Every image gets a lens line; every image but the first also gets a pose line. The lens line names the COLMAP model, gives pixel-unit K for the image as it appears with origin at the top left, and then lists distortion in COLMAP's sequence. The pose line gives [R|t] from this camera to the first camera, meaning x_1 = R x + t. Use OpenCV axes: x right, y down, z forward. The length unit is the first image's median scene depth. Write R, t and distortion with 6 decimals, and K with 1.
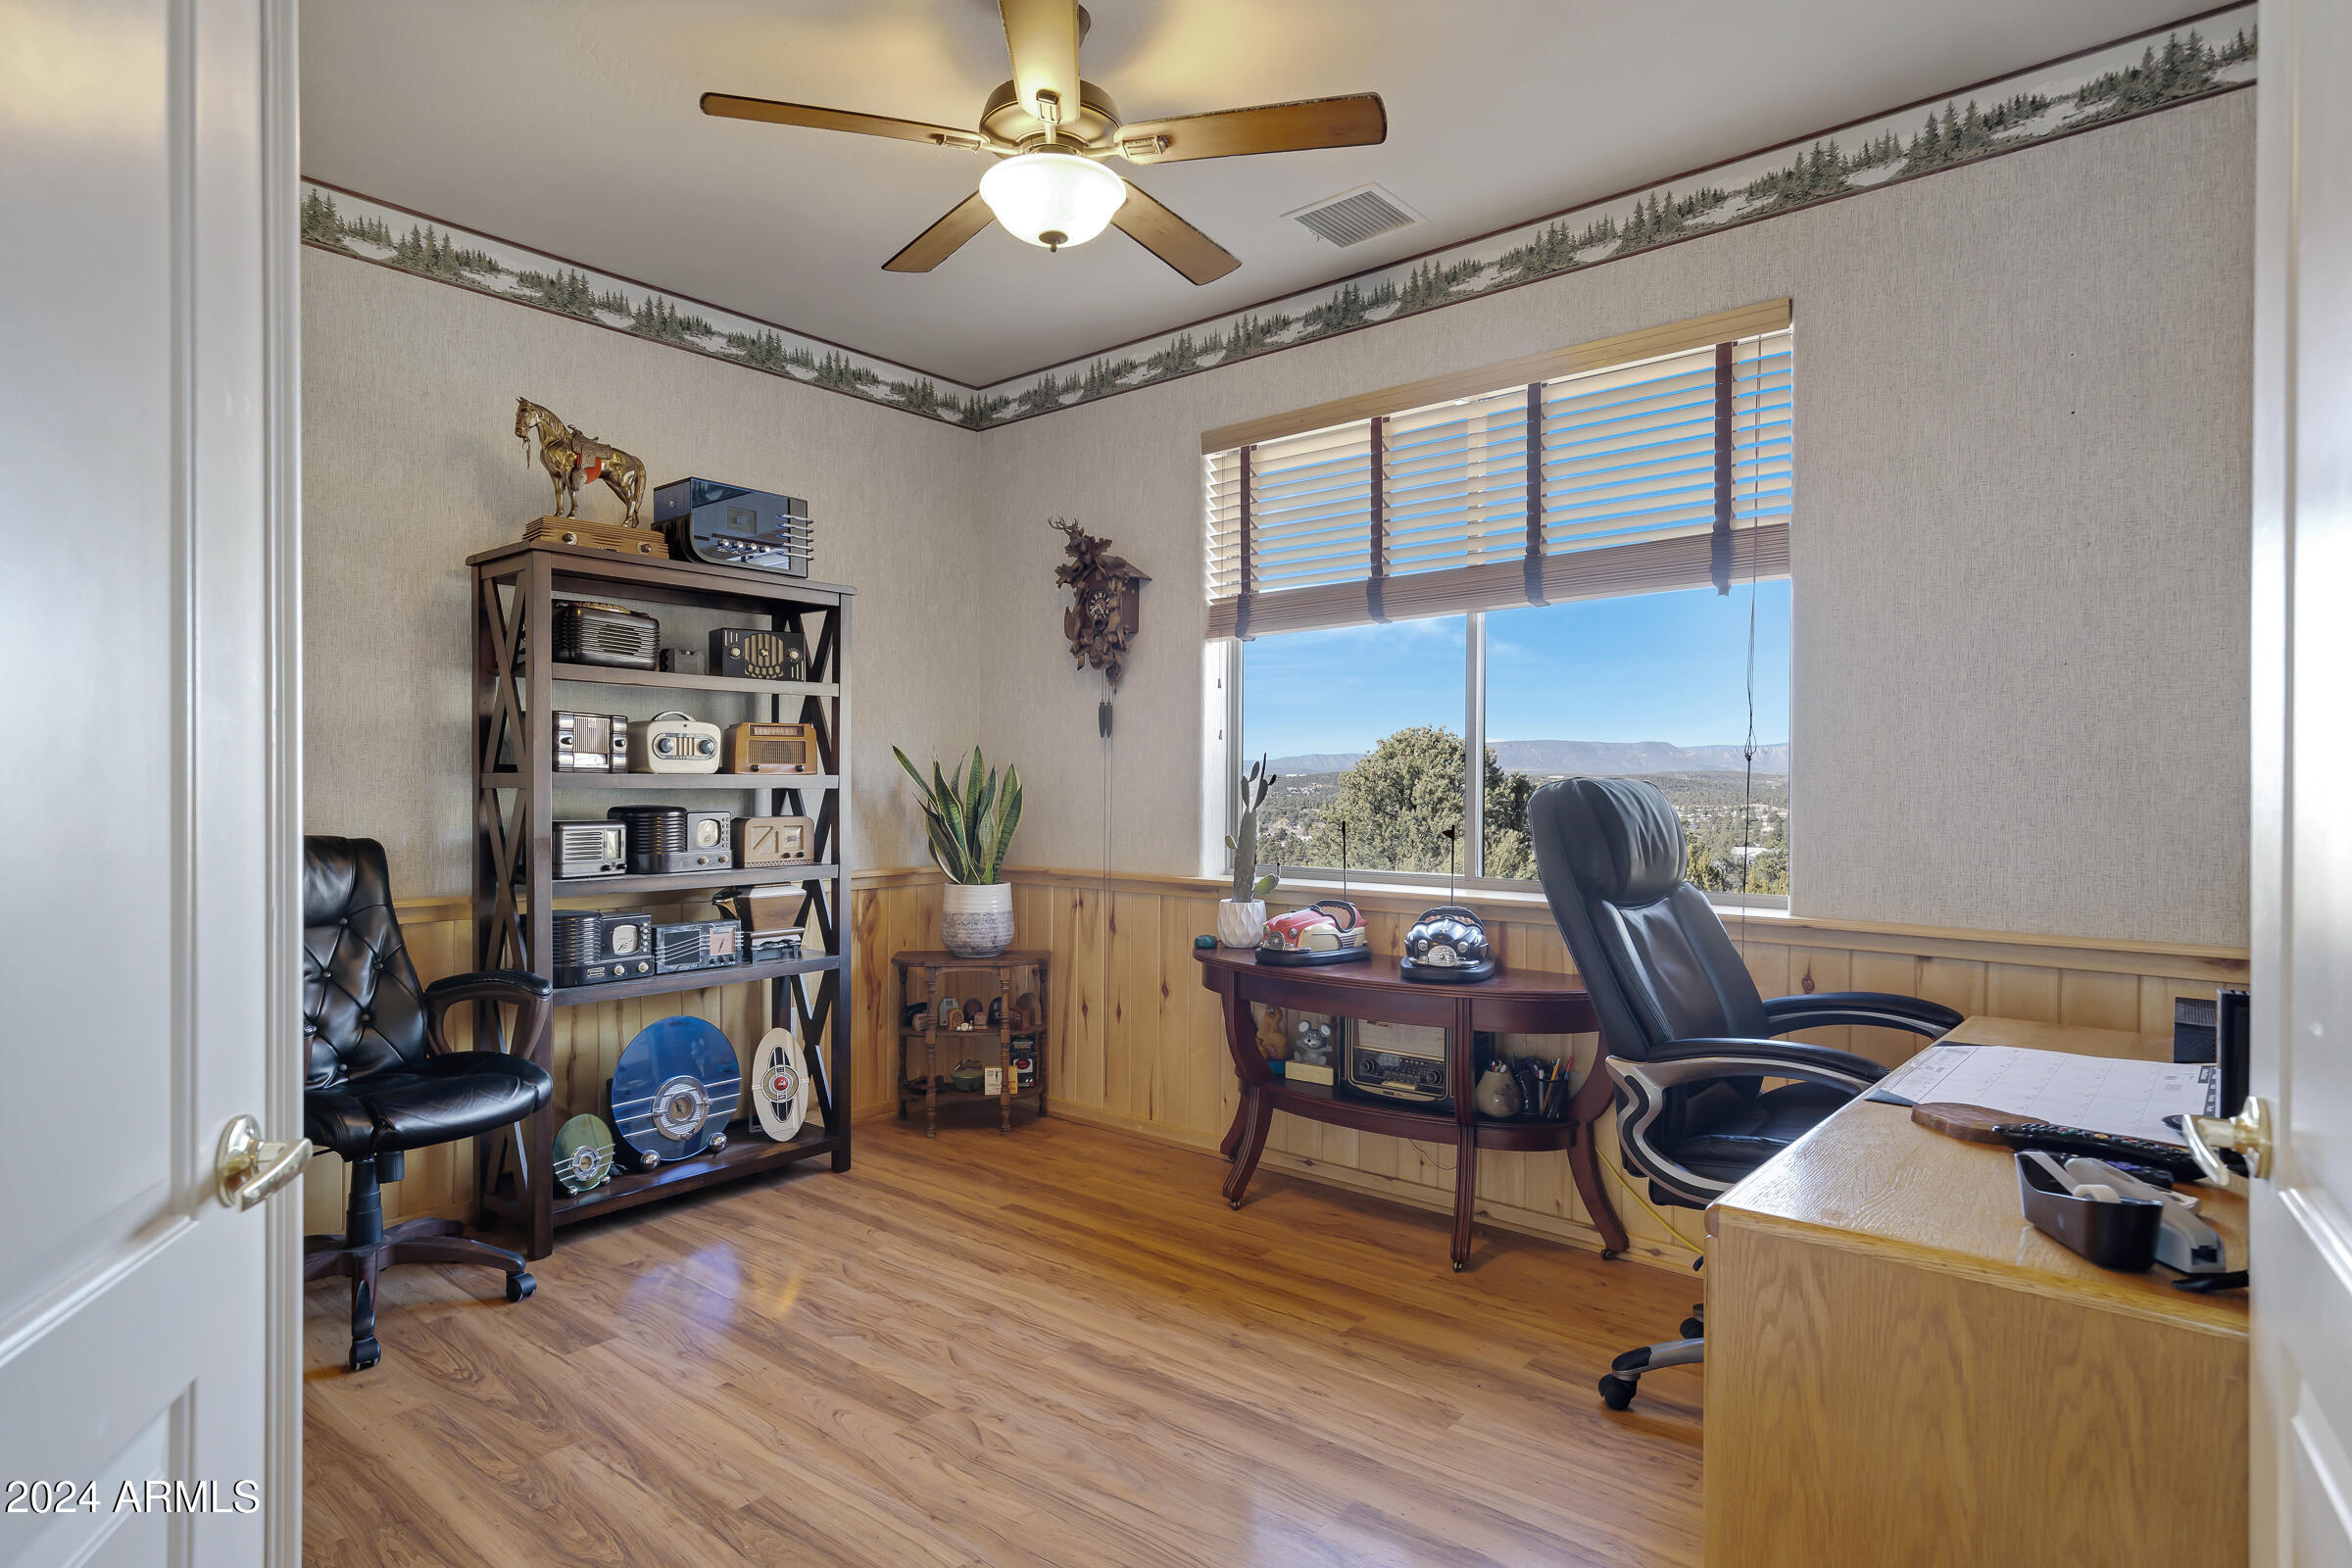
lens RADIAL K [[1259.6, 0, 1176.0], [0, 1259.6, 784.0], [0, 0, 1]] dist [0.000360, -0.000006]
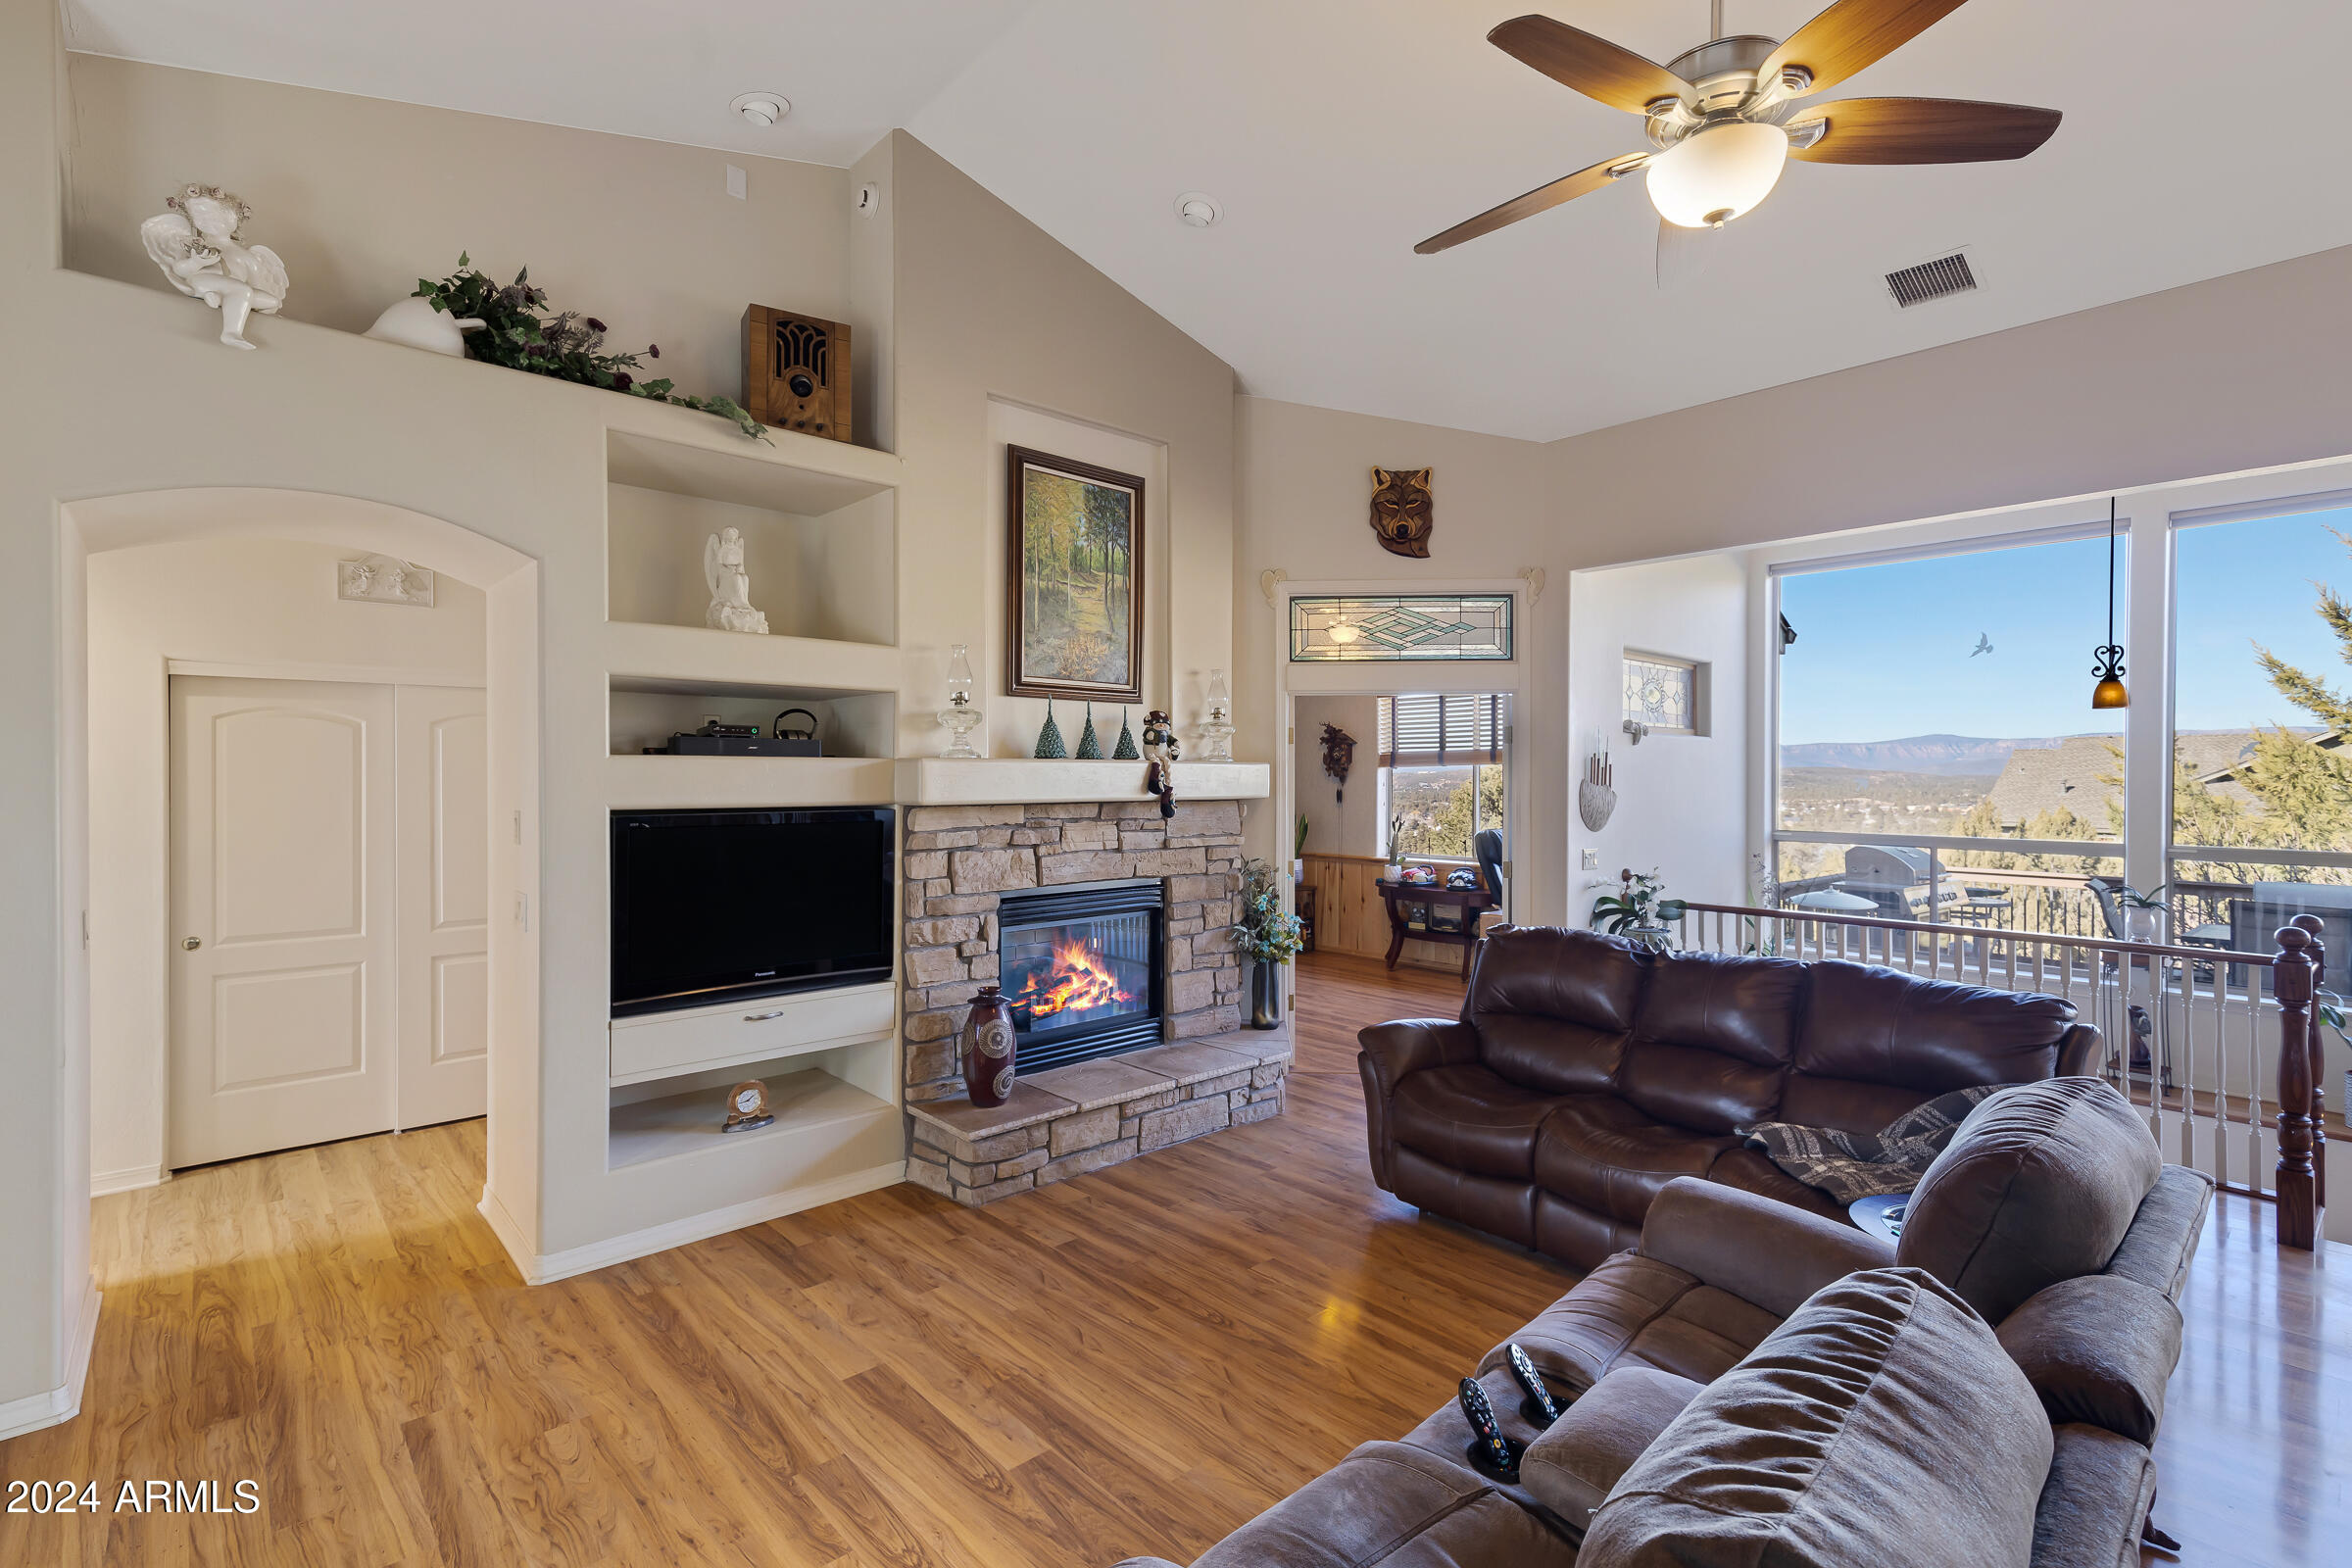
lens RADIAL K [[1083.1, 0, 1176.0], [0, 1083.1, 784.0], [0, 0, 1]] dist [0.015187, 0.000438]
pose [[0.991065, 0.000752, -0.133381, -0.102836], [-0.000079, 0.999987, 0.005050, -0.099116], [0.133383, -0.004994, 0.991052, -1.428181]]
